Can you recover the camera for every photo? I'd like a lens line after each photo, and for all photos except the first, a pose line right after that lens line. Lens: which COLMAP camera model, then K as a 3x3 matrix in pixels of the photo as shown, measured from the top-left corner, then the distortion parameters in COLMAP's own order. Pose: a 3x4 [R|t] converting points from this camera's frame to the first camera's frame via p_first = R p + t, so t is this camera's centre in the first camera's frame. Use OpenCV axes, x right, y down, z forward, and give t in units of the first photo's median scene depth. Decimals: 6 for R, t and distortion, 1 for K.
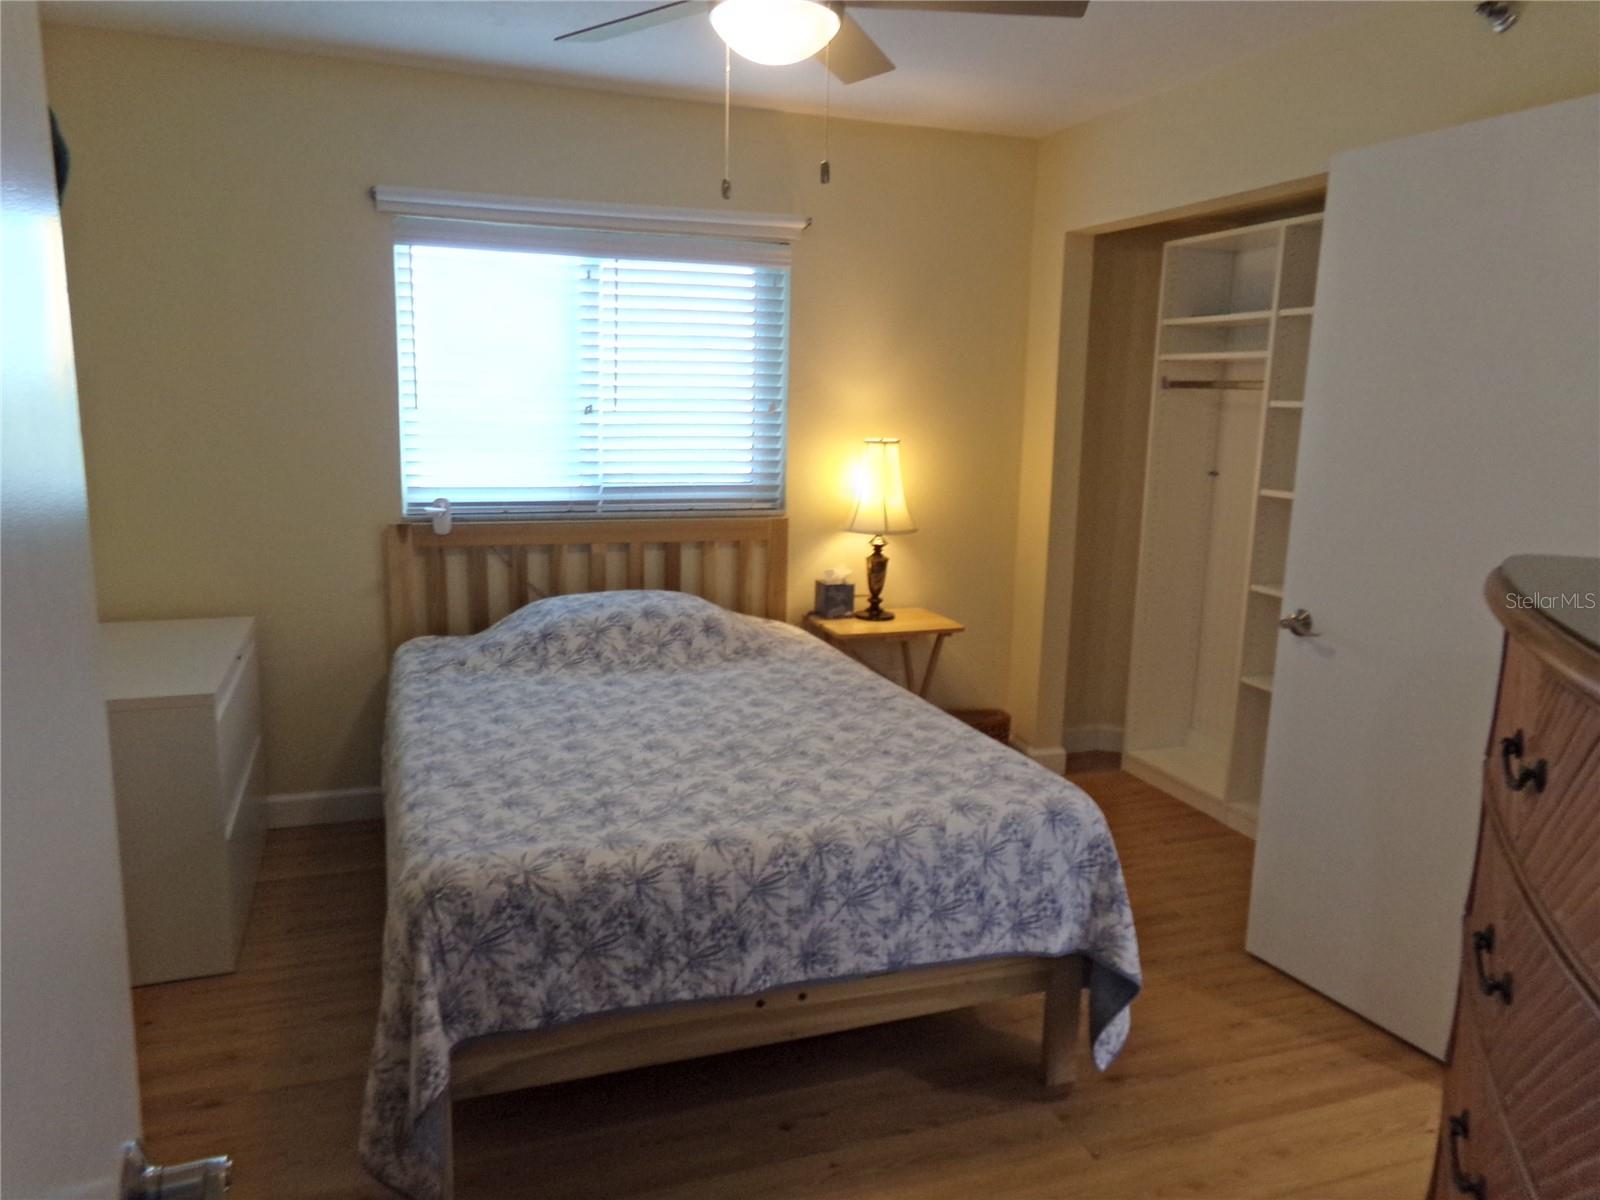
lens RADIAL K [[1110.0, 0, 784.1], [0, 1110.0, 588.4], [0, 0, 1]] dist [-0.061222, 0.098869]
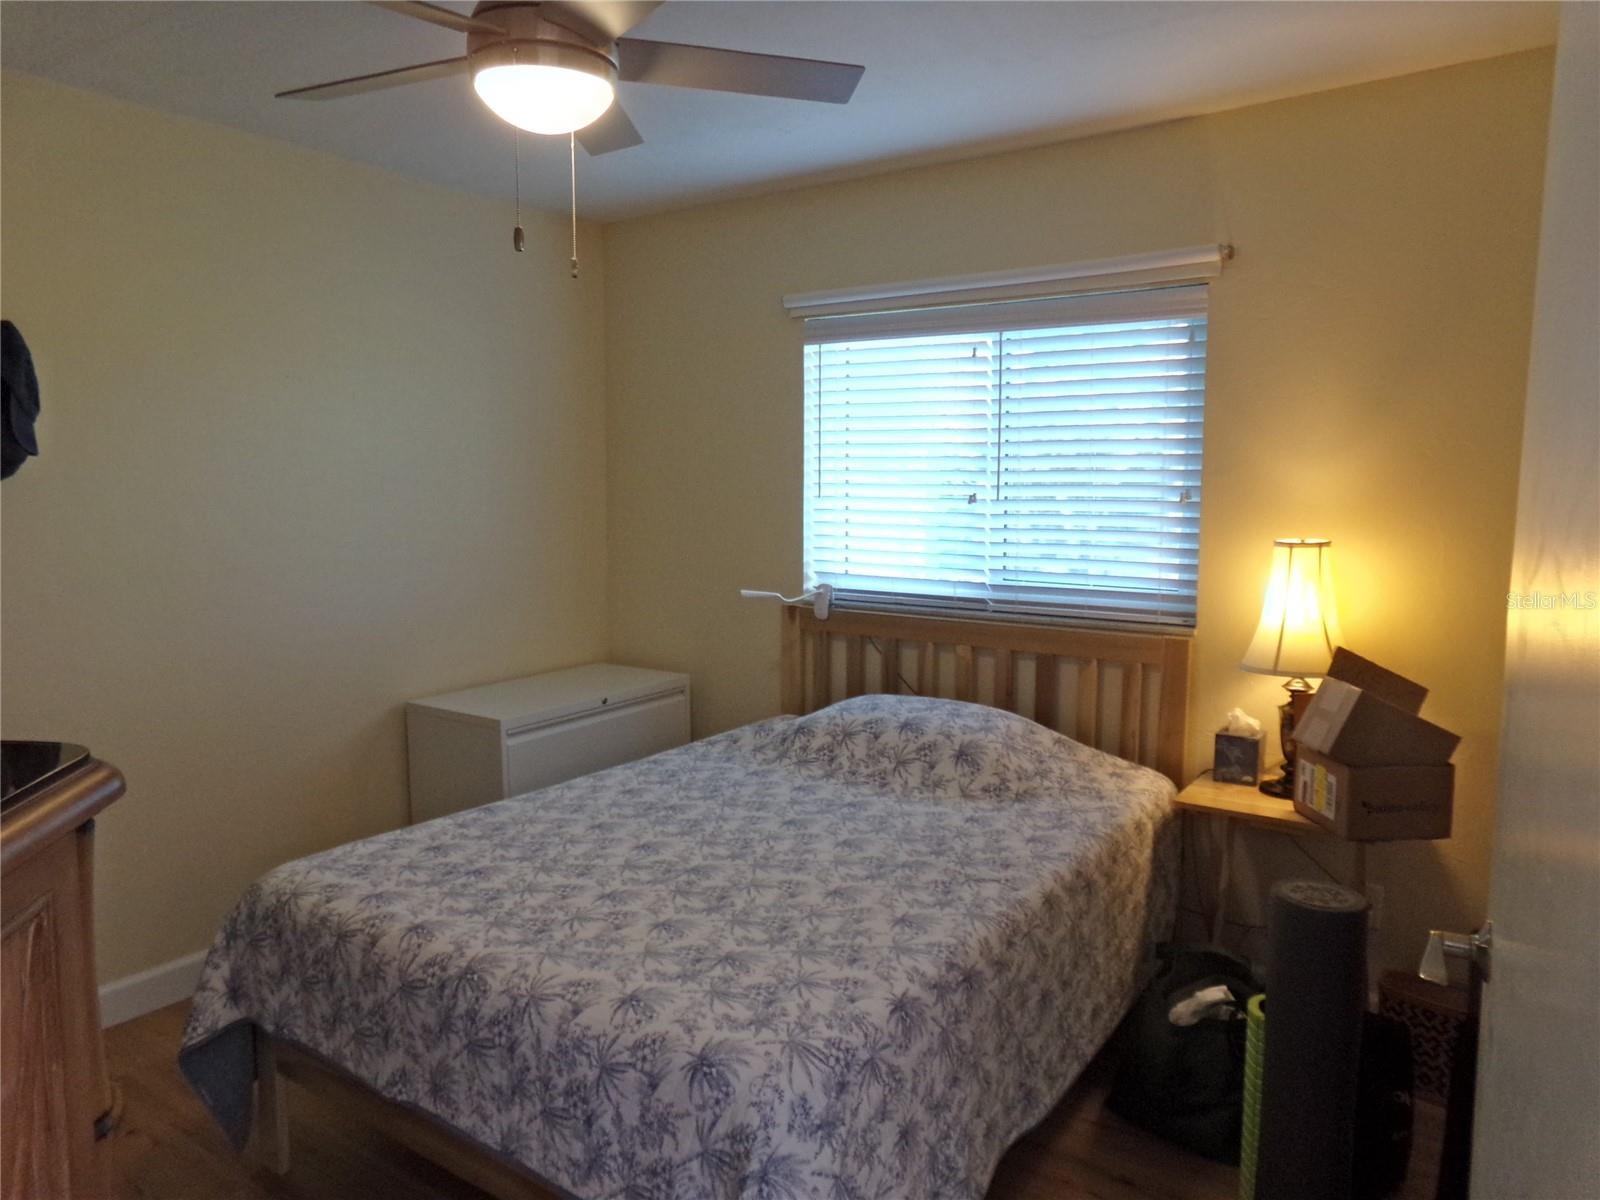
lens RADIAL K [[1110.0, 0, 780.0], [0, 1110.0, 582.3], [0, 0, 1]] dist [-0.061222, 0.098869]
pose [[0.574884, 0.053265, -0.816499, 0.787581], [-0.131049, 0.990991, -0.027621, -0.077276], [0.807672, 0.122880, 0.576685, 0.580381]]
